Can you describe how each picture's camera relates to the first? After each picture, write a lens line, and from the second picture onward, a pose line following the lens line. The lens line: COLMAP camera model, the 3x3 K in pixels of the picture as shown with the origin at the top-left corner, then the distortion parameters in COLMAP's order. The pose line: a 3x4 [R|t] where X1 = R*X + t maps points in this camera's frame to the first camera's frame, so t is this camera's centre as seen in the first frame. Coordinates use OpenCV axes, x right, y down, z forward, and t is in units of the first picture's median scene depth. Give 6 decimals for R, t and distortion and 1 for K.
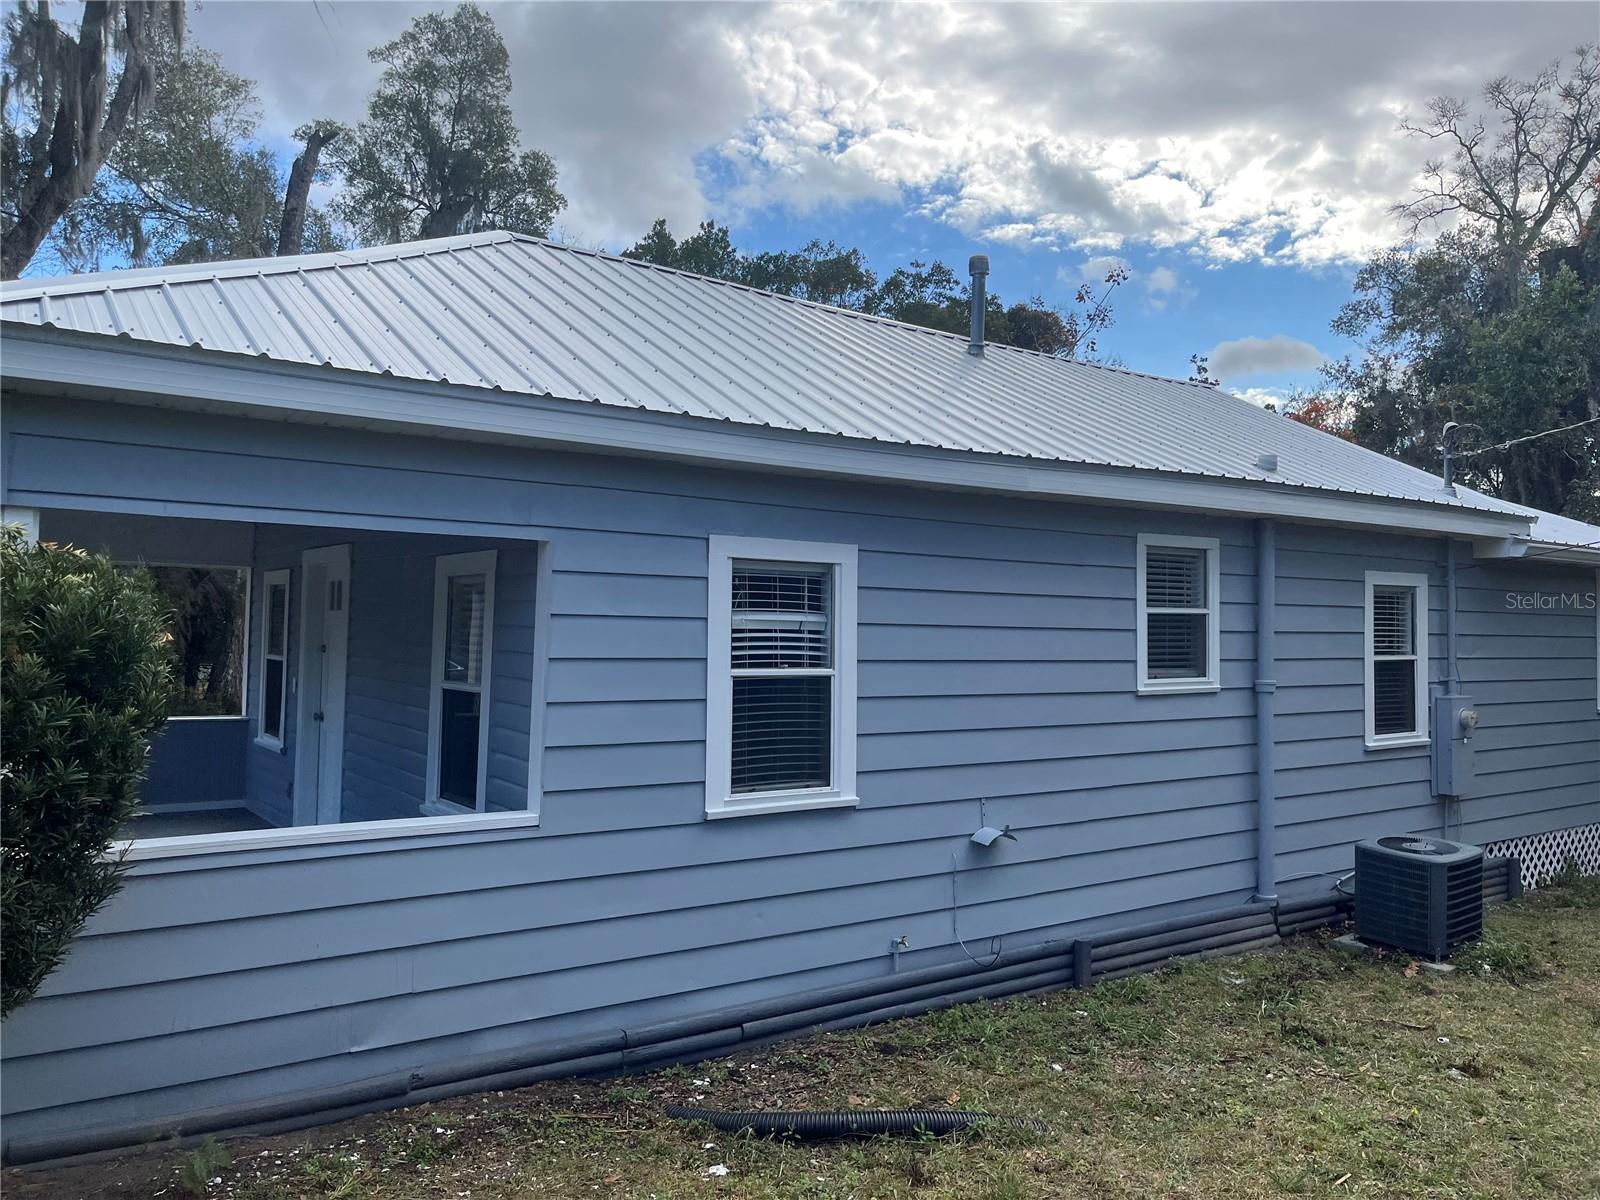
lens RADIAL K [[1227.0, 0, 800.0], [0, 1227.0, 600.0], [0, 0, 1]] dist [0.049090, -0.058346]
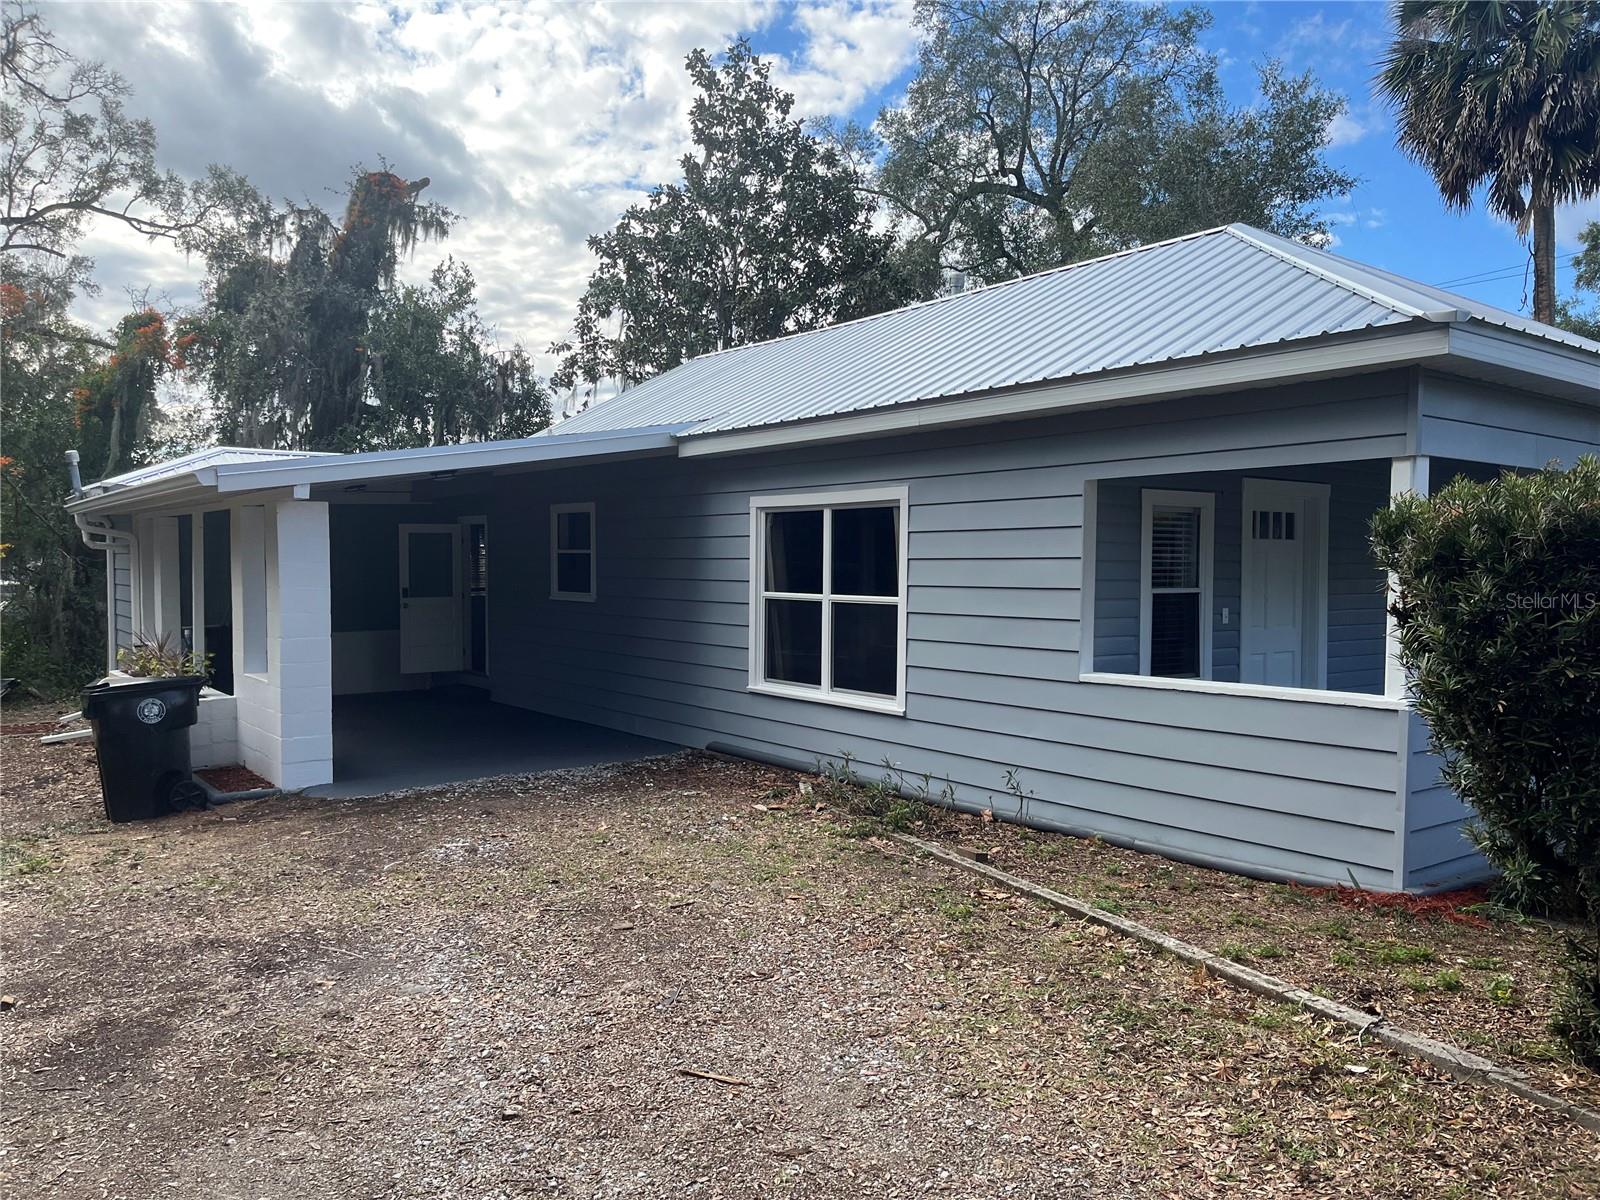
lens RADIAL K [[1227.0, 0, 800.0], [0, 1227.0, 600.0], [0, 0, 1]] dist [0.049090, -0.058346]
pose [[0.010995, 0.021191, -0.999715, 1.248532], [0.029338, 0.999338, 0.021506, 0.026526], [0.999509, -0.029566, 0.010366, 0.903518]]
